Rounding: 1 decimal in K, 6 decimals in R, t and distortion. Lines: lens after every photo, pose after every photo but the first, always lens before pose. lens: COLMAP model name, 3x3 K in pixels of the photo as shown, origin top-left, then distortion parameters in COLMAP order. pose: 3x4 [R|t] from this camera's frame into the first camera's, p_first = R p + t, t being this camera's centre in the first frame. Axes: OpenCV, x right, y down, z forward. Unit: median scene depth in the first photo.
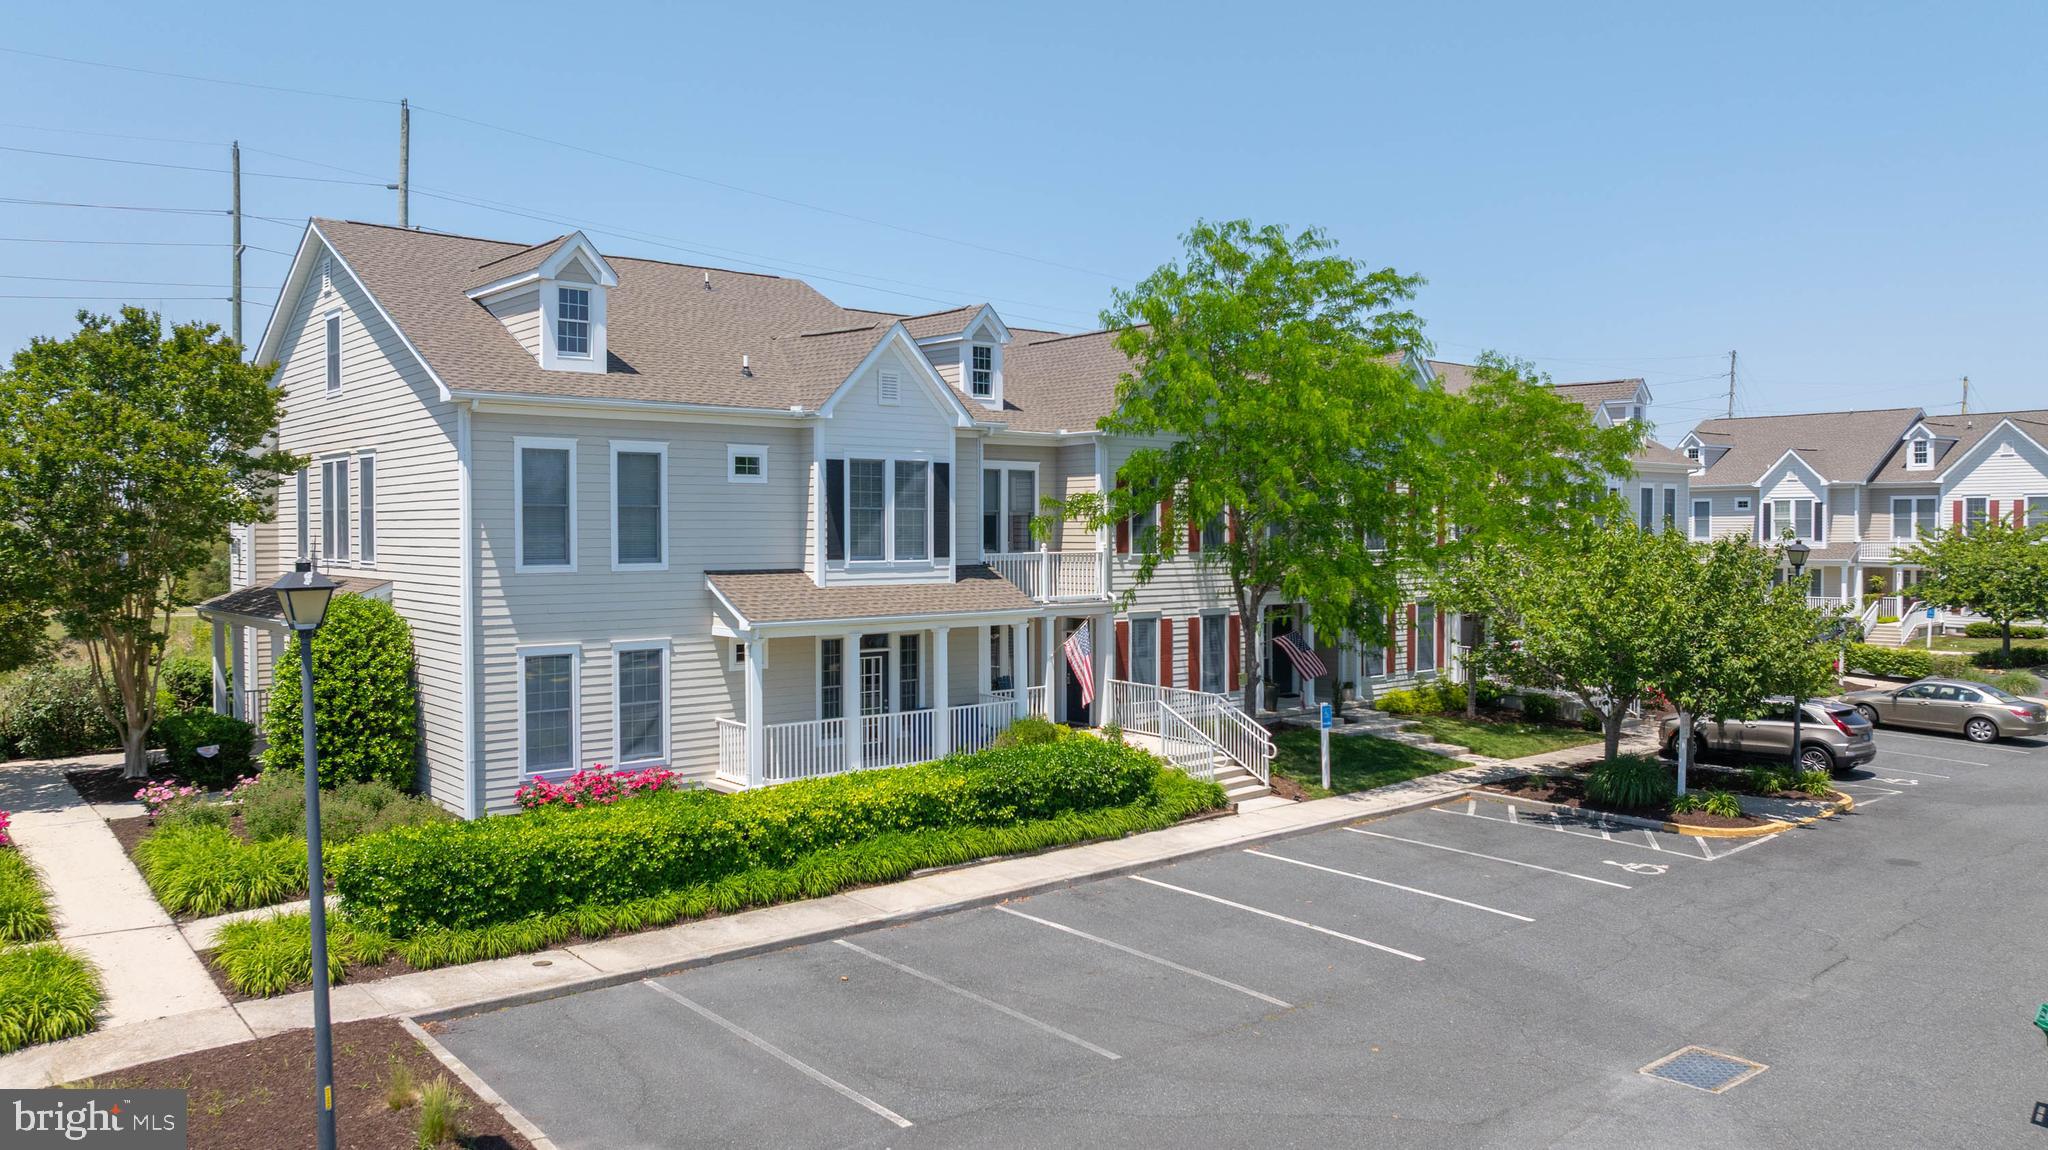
lens RADIAL K [[1440.8, 0, 1023.4], [0, 1440.8, 575.8], [0, 0, 1]] dist [-0.037001, 0.034216]
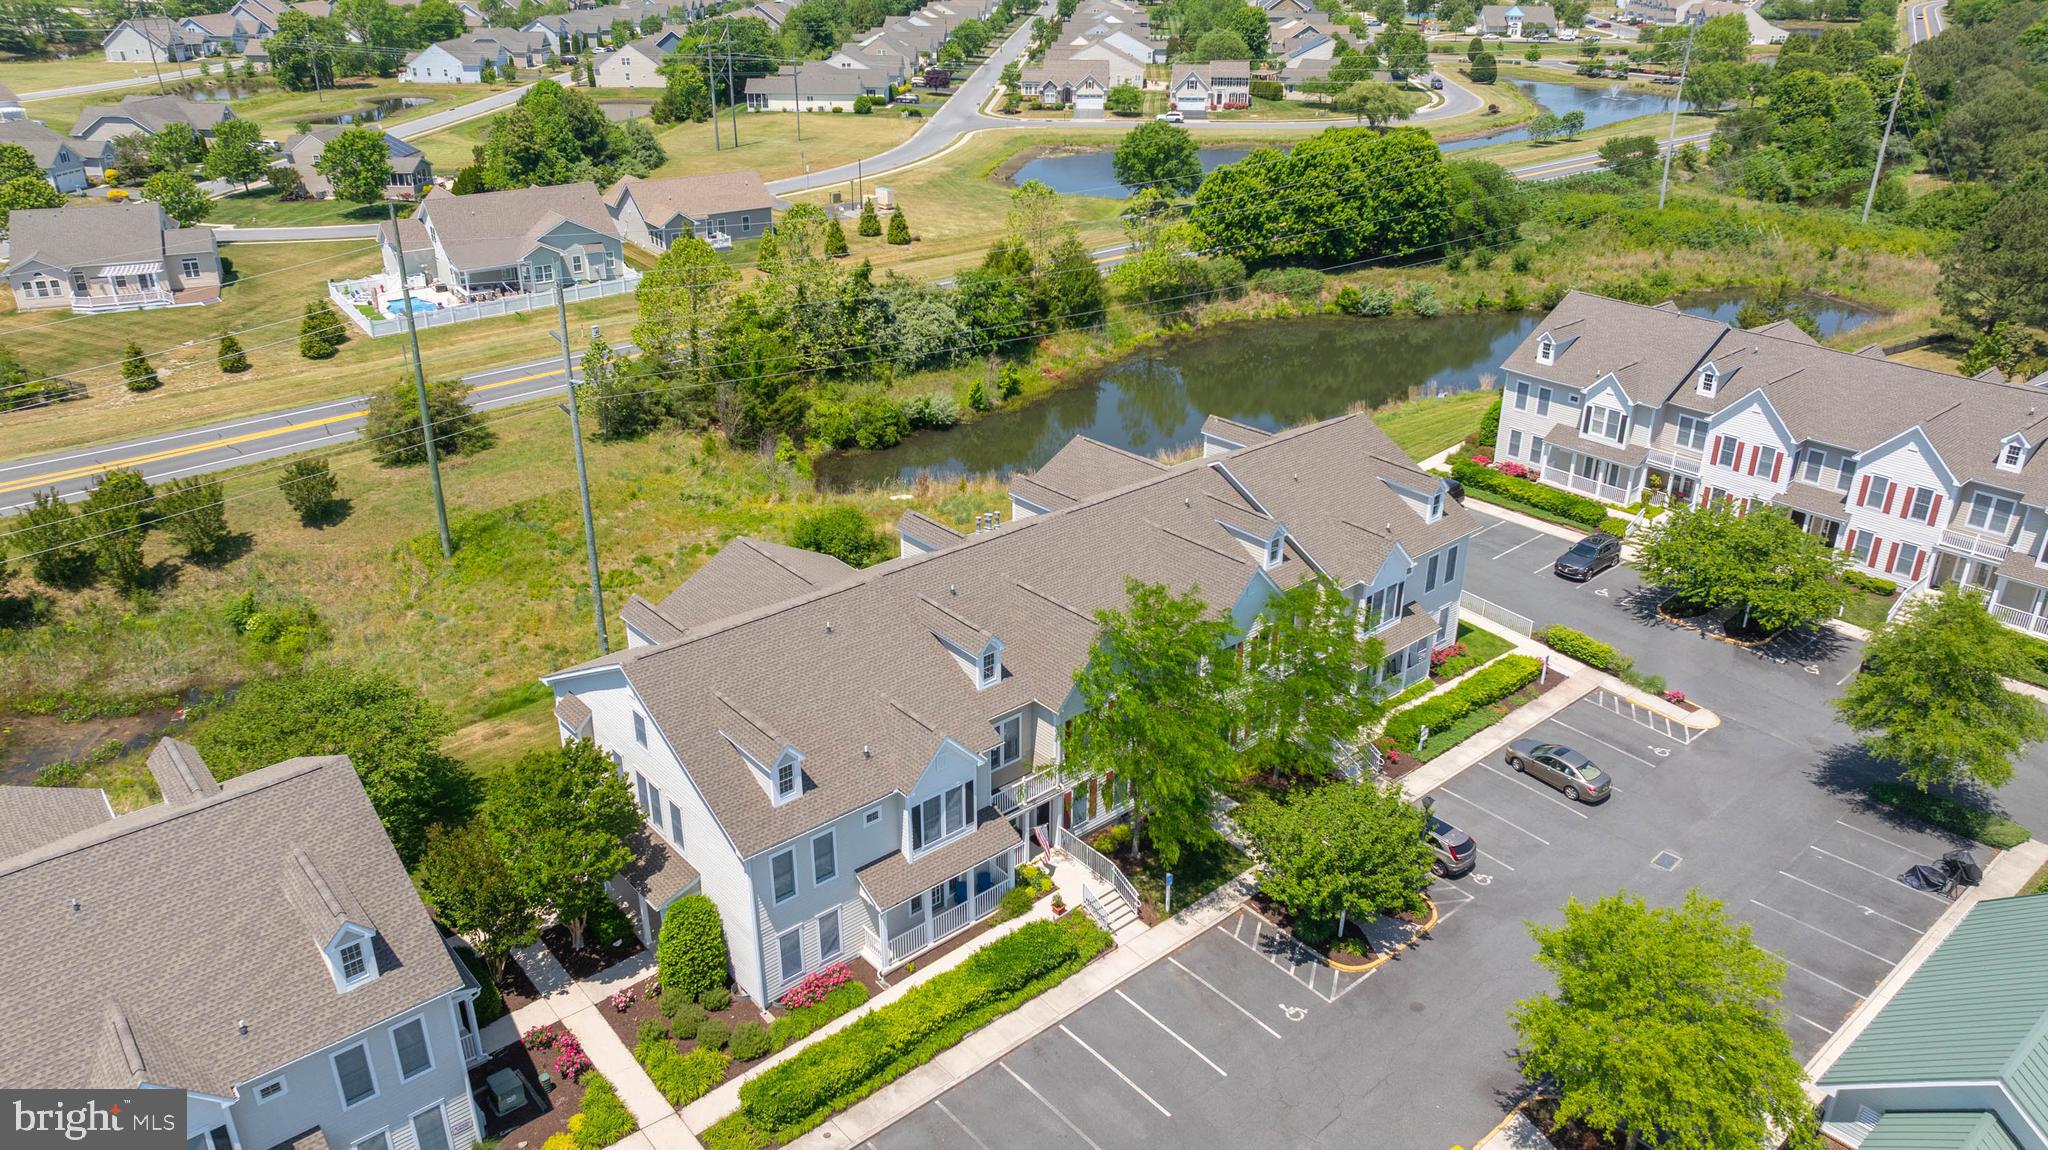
lens RADIAL K [[1440.8, 0, 1021.5], [0, 1440.8, 565.2], [0, 0, 1]] dist [-0.037001, 0.034216]
pose [[0.999985, 0.002850, 0.004583, 0.002502], [-0.004416, 0.920297, 0.391196, -1.126792], [-0.003103, -0.391210, 0.920296, -0.658317]]
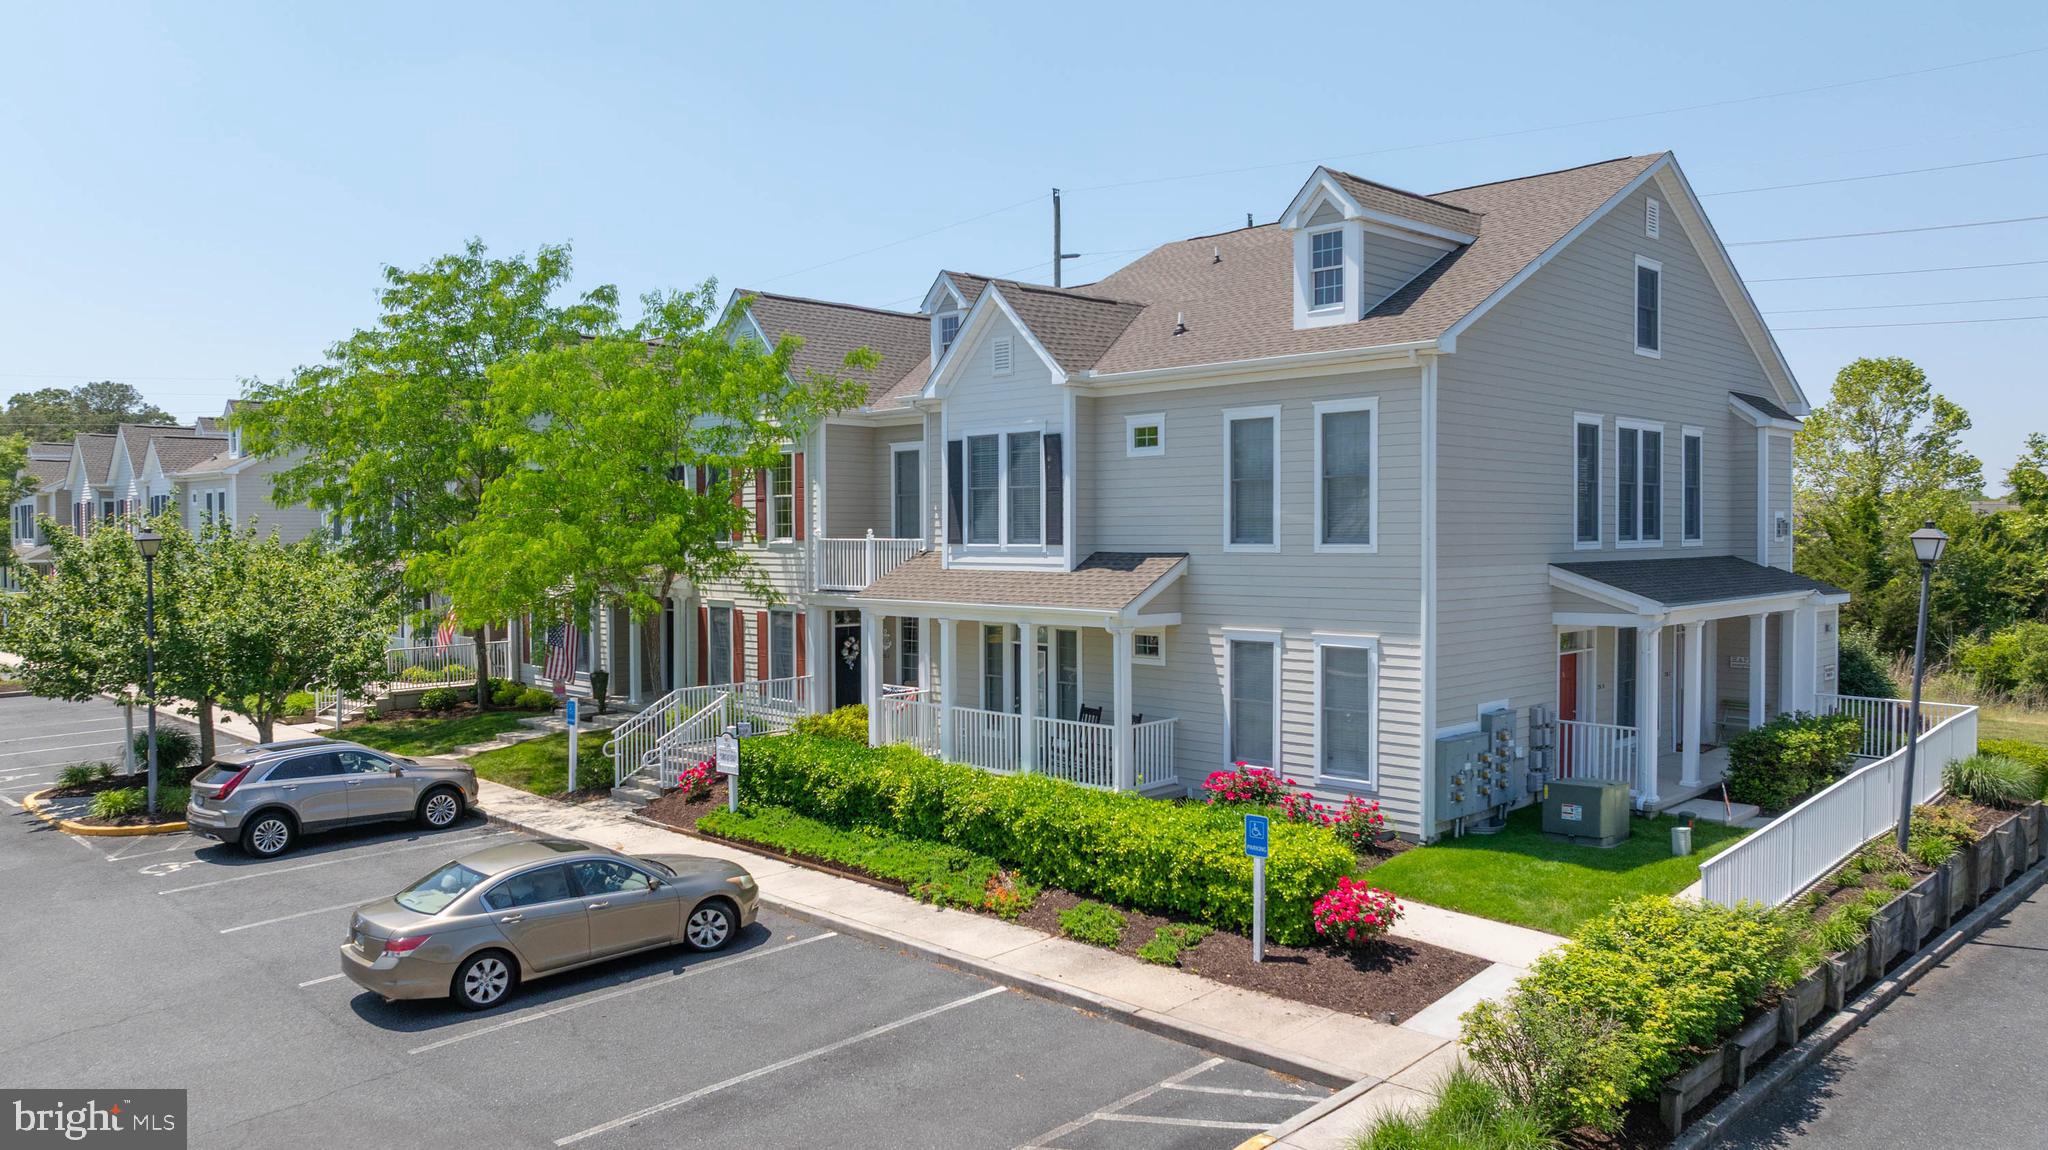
lens RADIAL K [[1440.8, 0, 1009.9], [0, 1440.8, 574.2], [0, 0, 1]] dist [-0.037001, 0.034216]
pose [[0.071629, 0.036220, -0.996773, 1.581066], [-0.024647, 0.999100, 0.034533, -0.044818], [0.997127, 0.022094, 0.072458, 1.592667]]
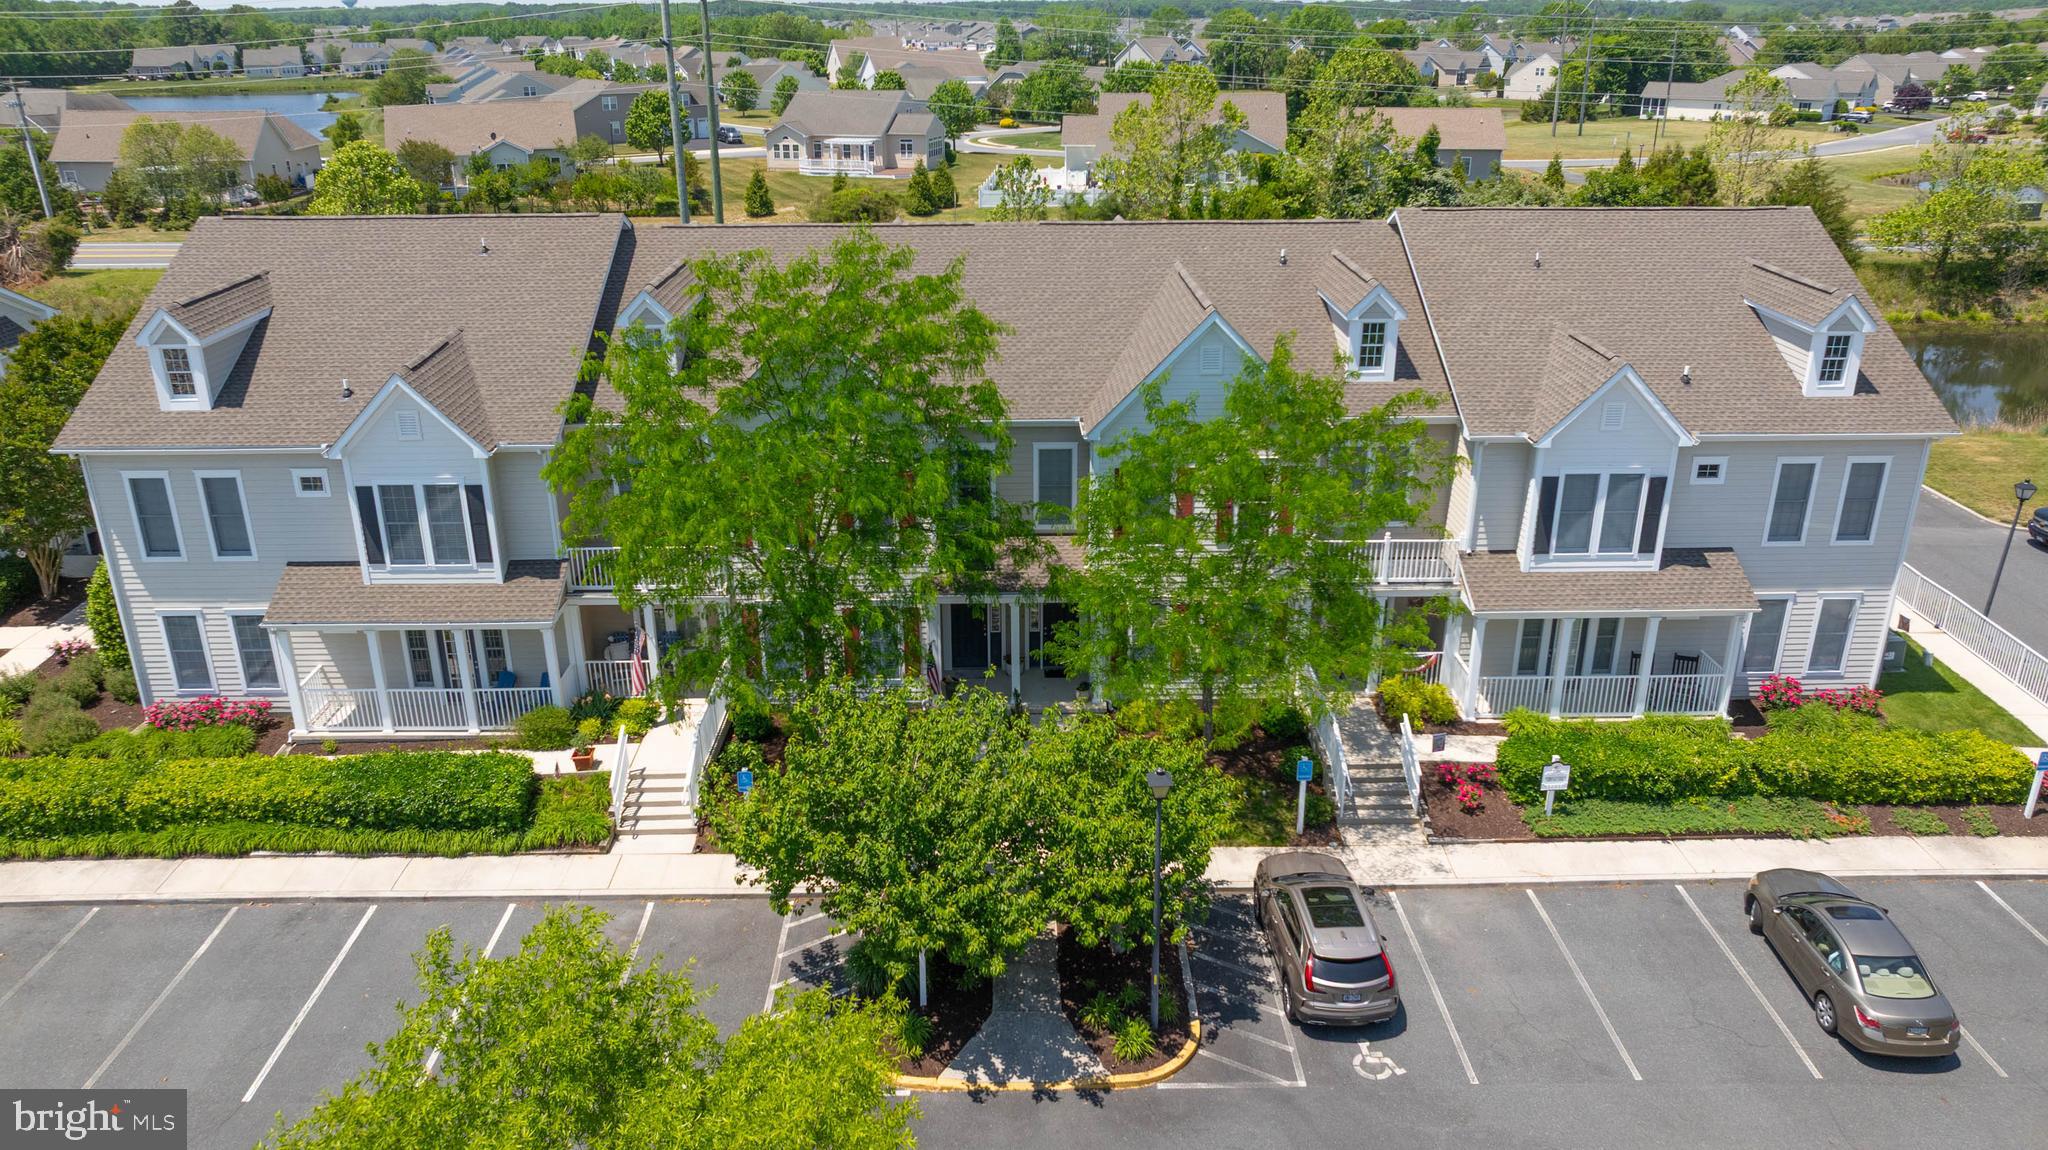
lens RADIAL K [[1440.8, 0, 1022.2], [0, 1440.8, 567.1], [0, 0, 1]] dist [-0.037001, 0.034216]
pose [[0.771734, 0.229189, -0.593210, 1.009702], [-0.017778, 0.940212, 0.340127, -0.428996], [0.635696, -0.251942, 0.729668, 0.446902]]
